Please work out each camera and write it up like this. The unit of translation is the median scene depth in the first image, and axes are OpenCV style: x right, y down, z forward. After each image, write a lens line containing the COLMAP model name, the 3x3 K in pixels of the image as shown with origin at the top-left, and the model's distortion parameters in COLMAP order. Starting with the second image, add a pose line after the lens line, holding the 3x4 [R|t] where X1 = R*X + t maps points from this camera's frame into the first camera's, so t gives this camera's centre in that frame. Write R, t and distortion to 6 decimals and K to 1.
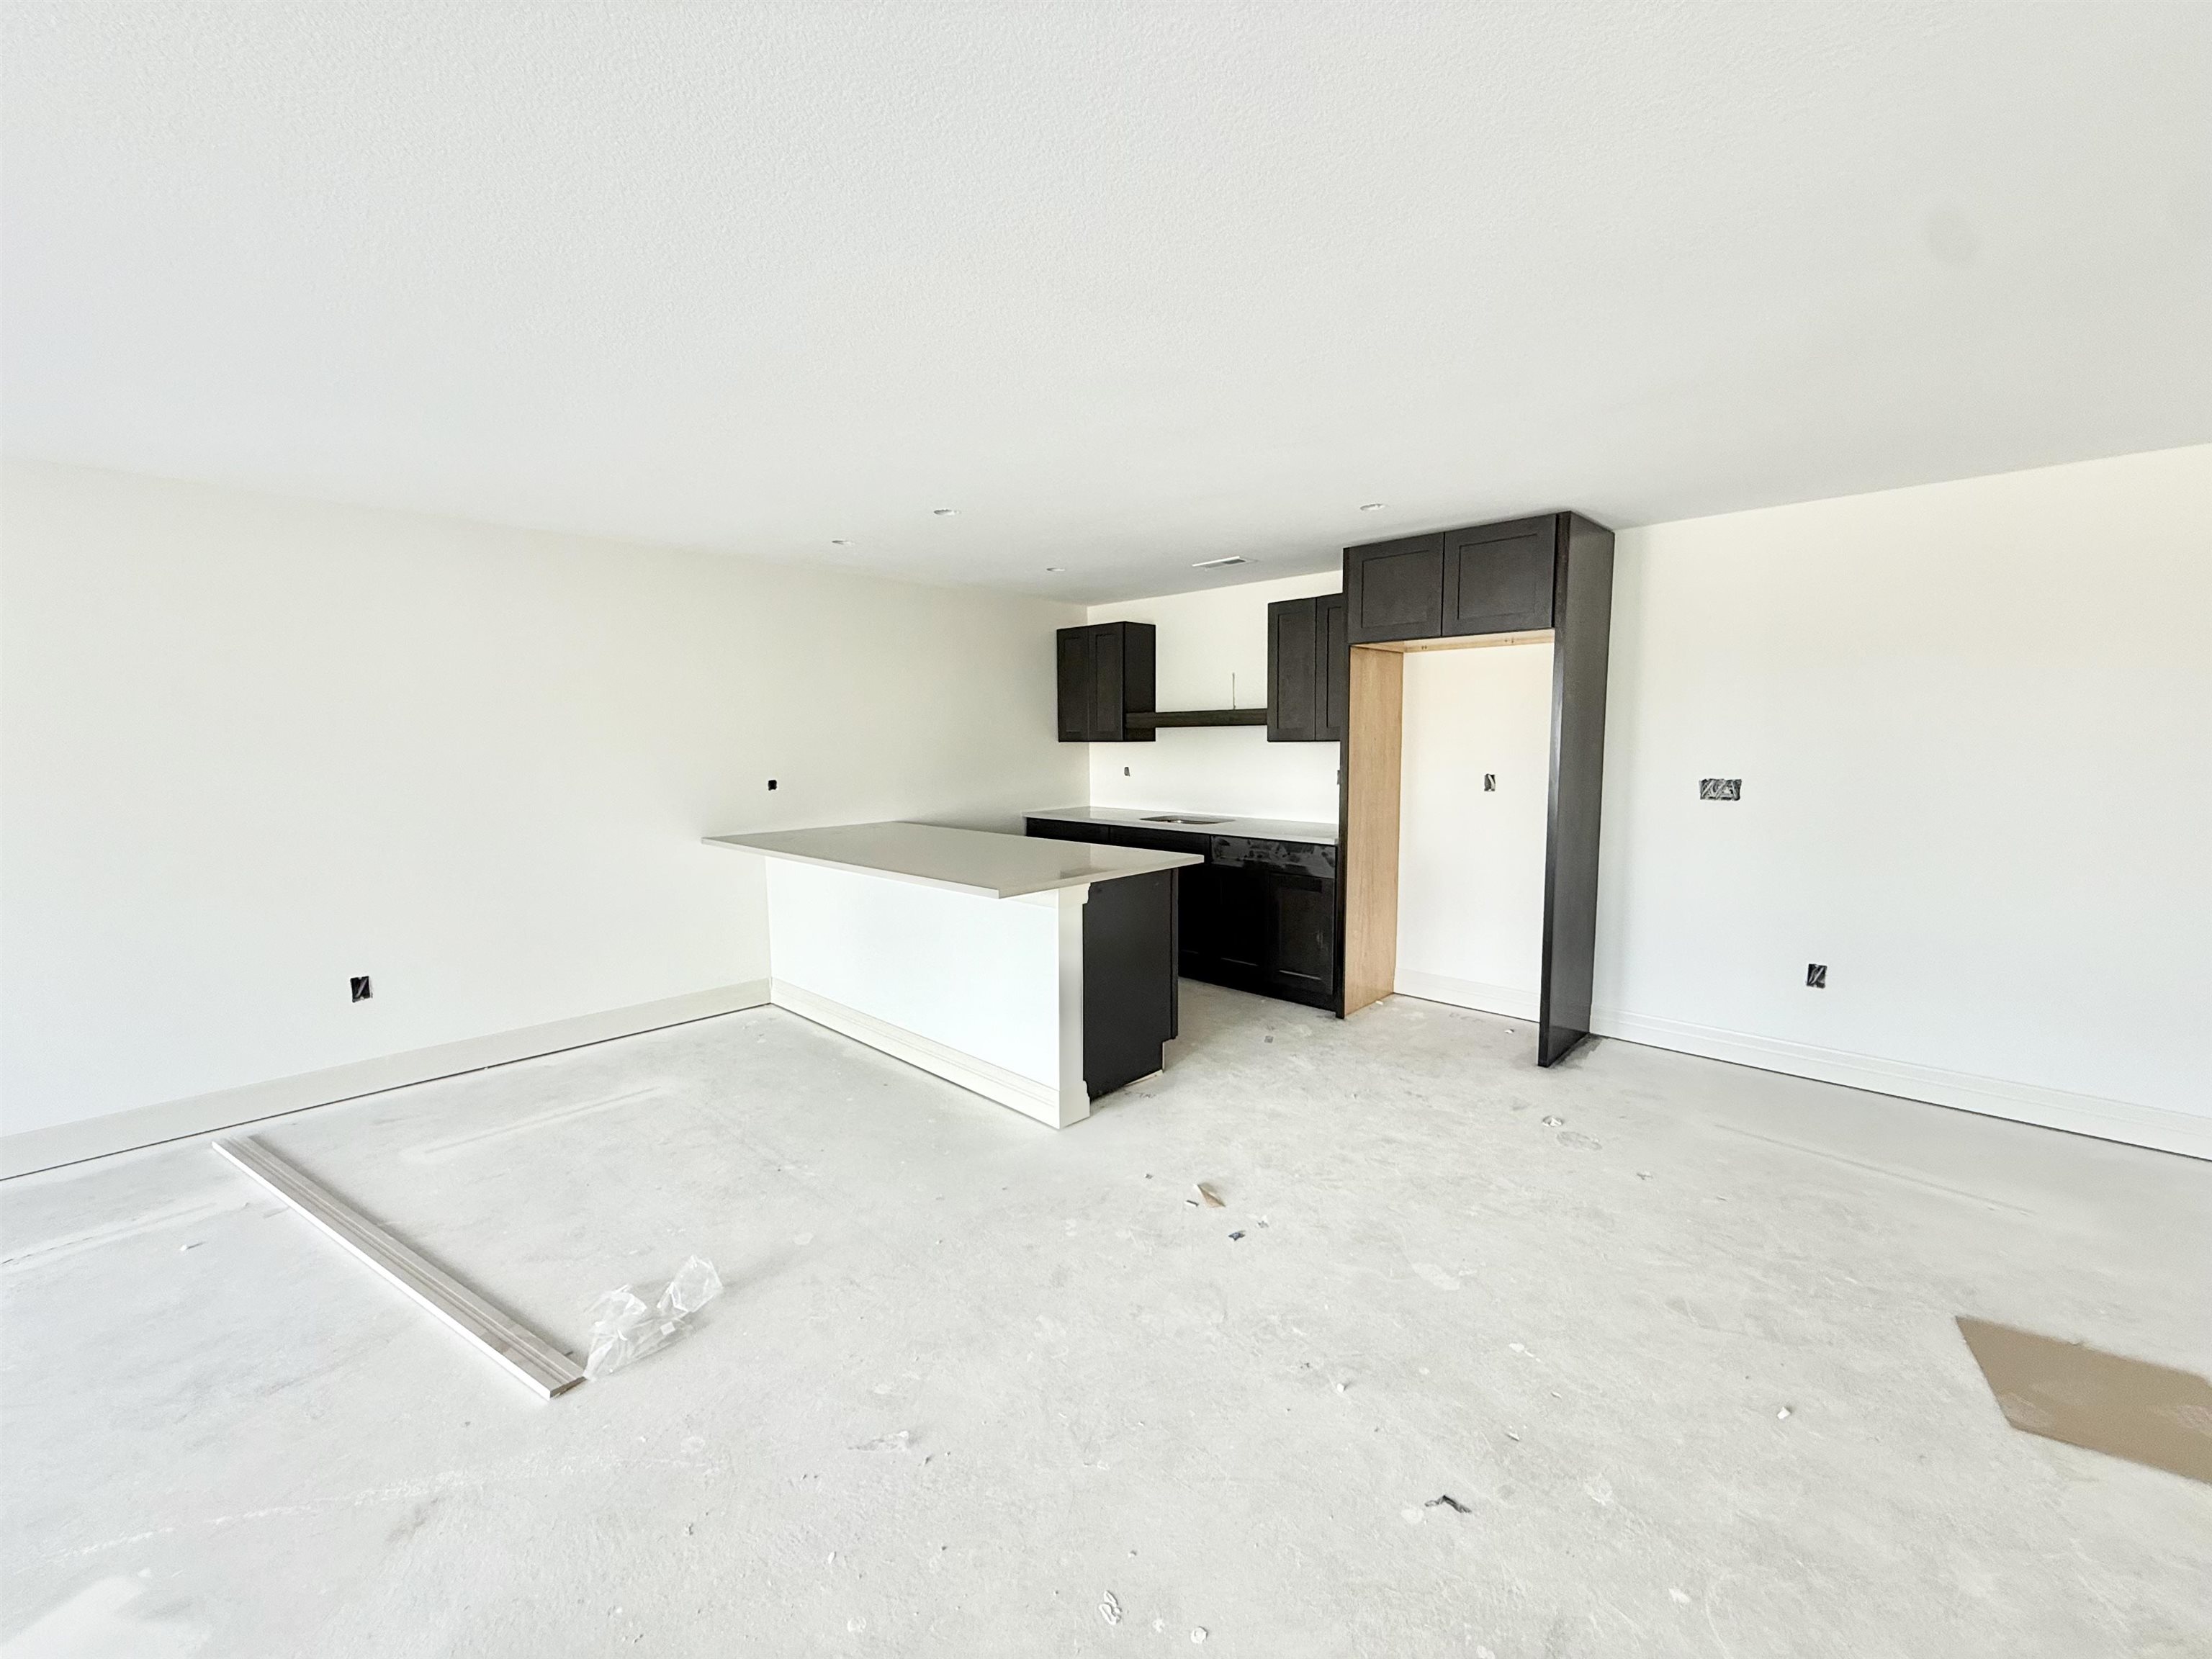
lens RADIAL K [[886.4, 0, 1106.0], [0, 886.4, 829.5], [0, 0, 1]] dist [0.003473, -0.003035]
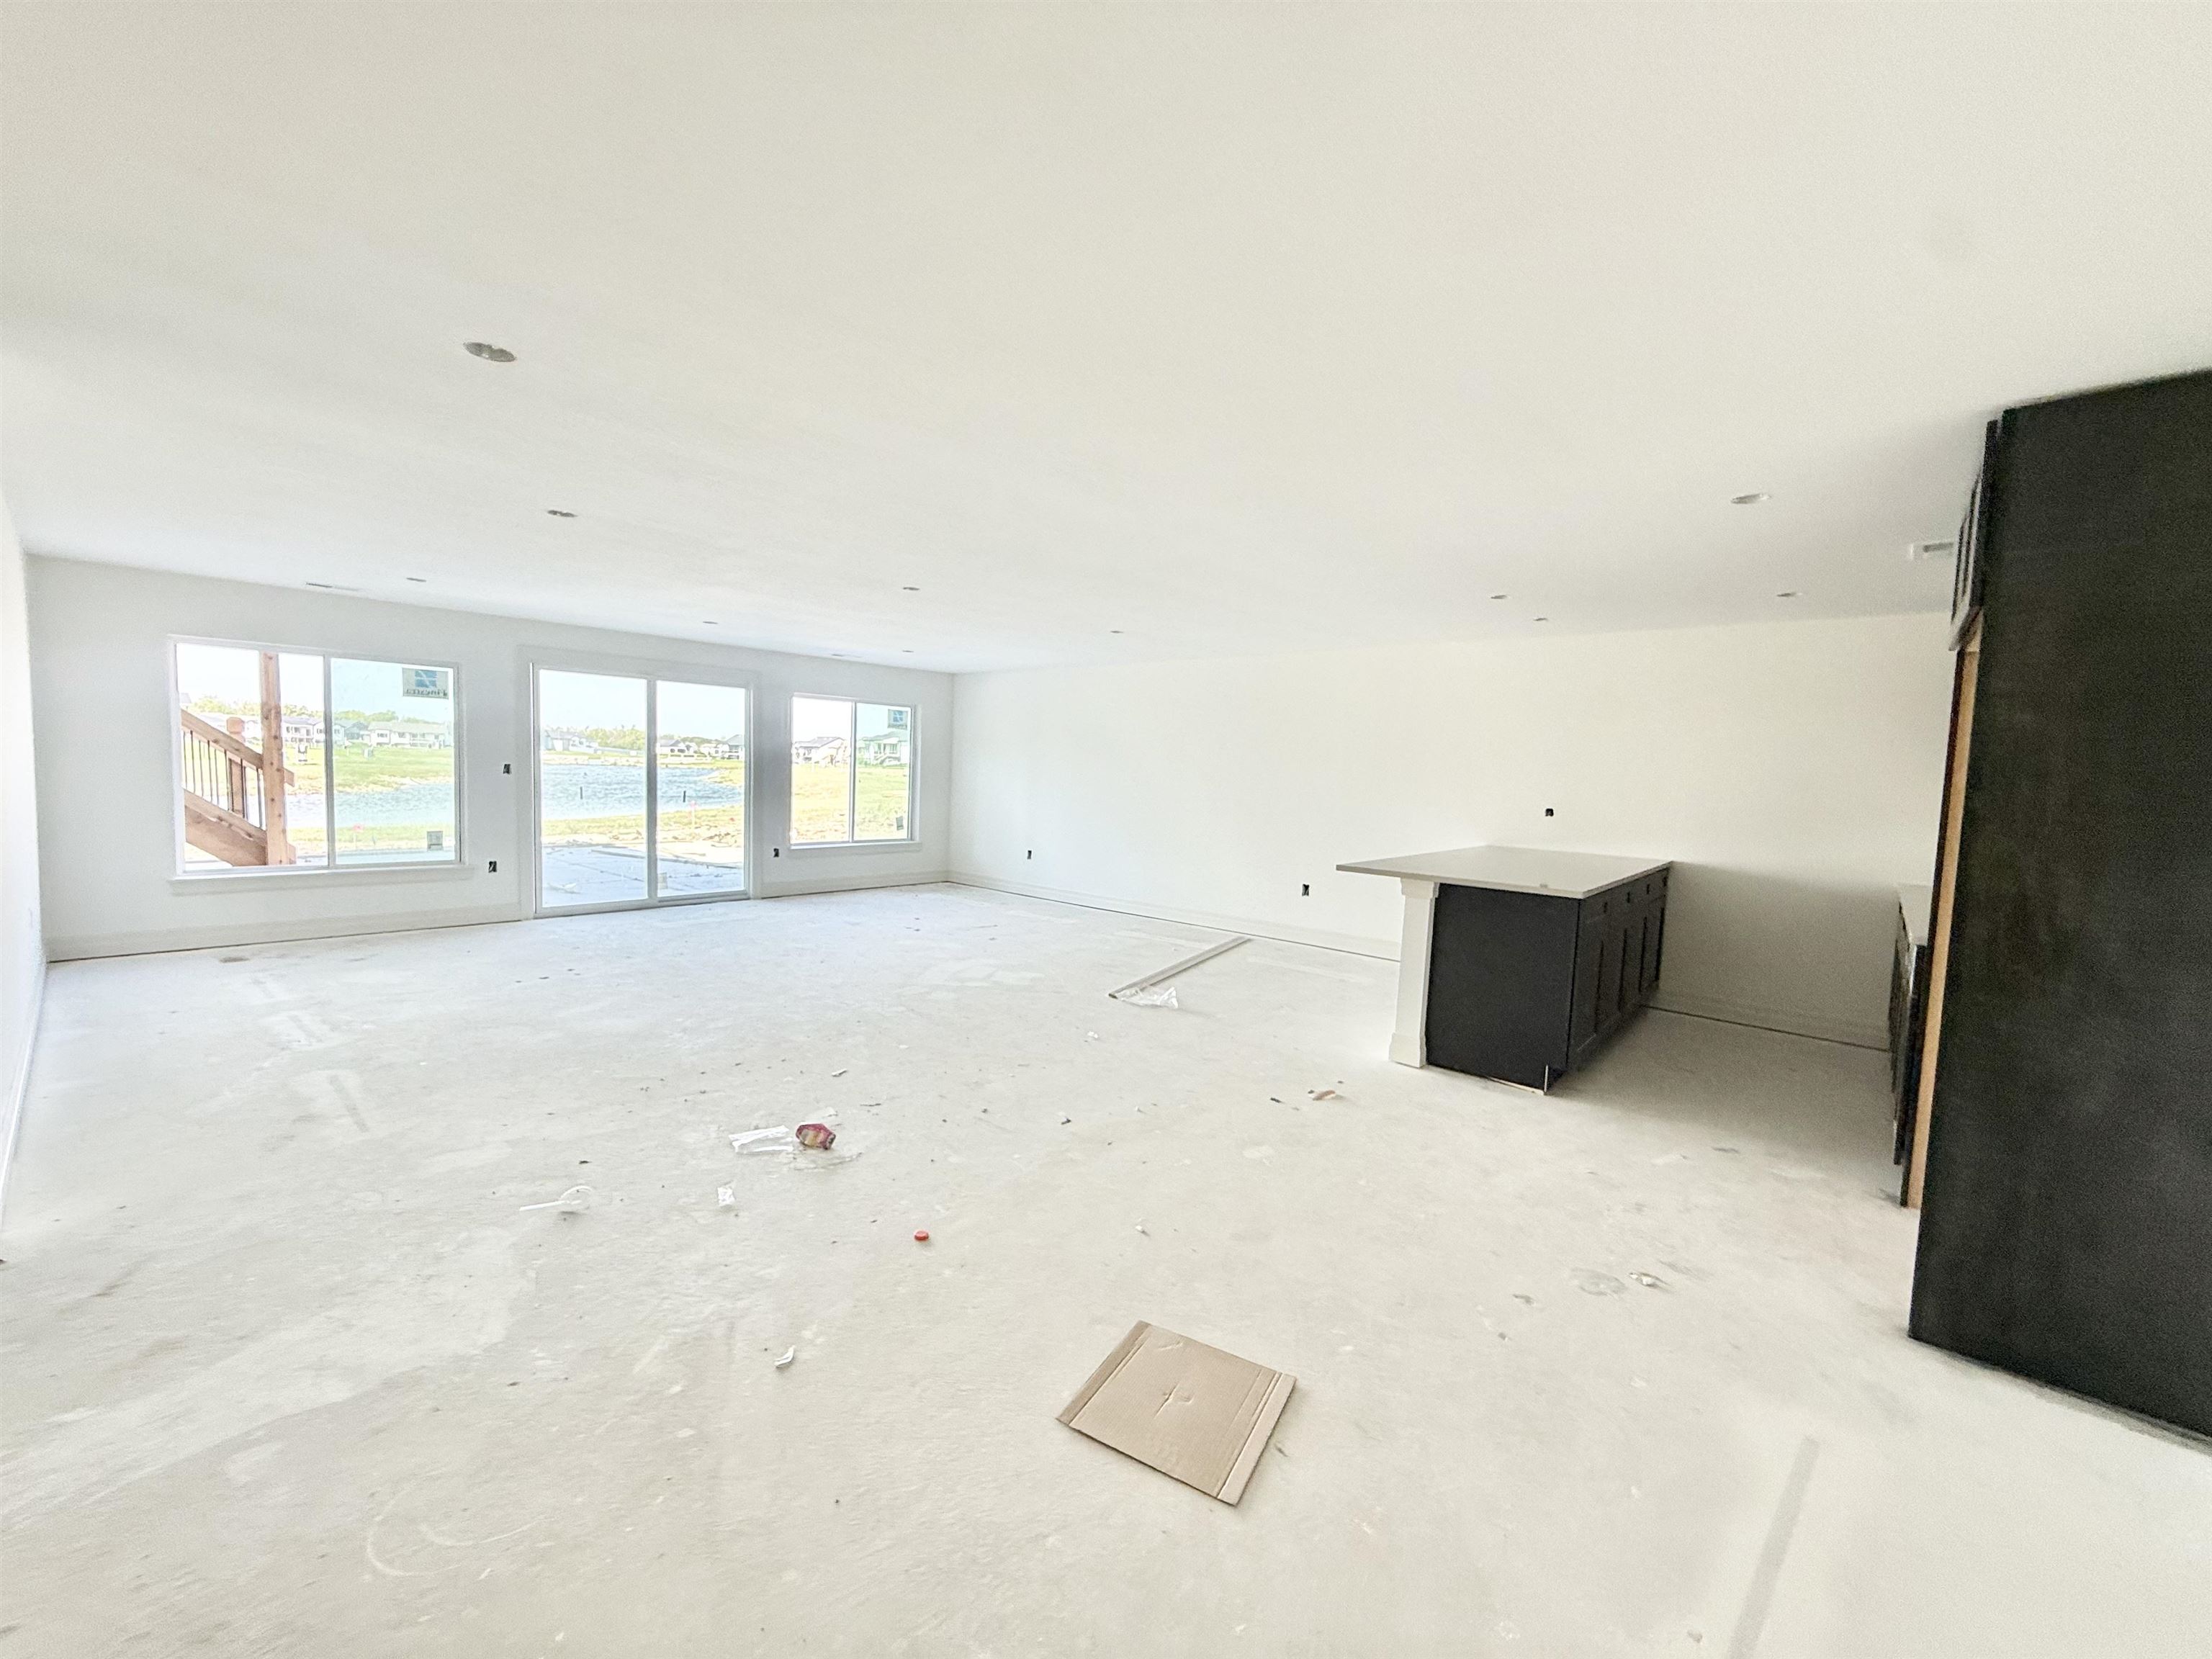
lens RADIAL K [[886.4, 0, 1106.0], [0, 886.4, 829.5], [0, 0, 1]] dist [0.003473, -0.003035]
pose [[0.061556, 0.089984, -0.994039, 1.184810], [-0.141127, 0.986707, 0.080580, -0.057593], [0.988076, 0.135325, 0.073437, 0.402790]]
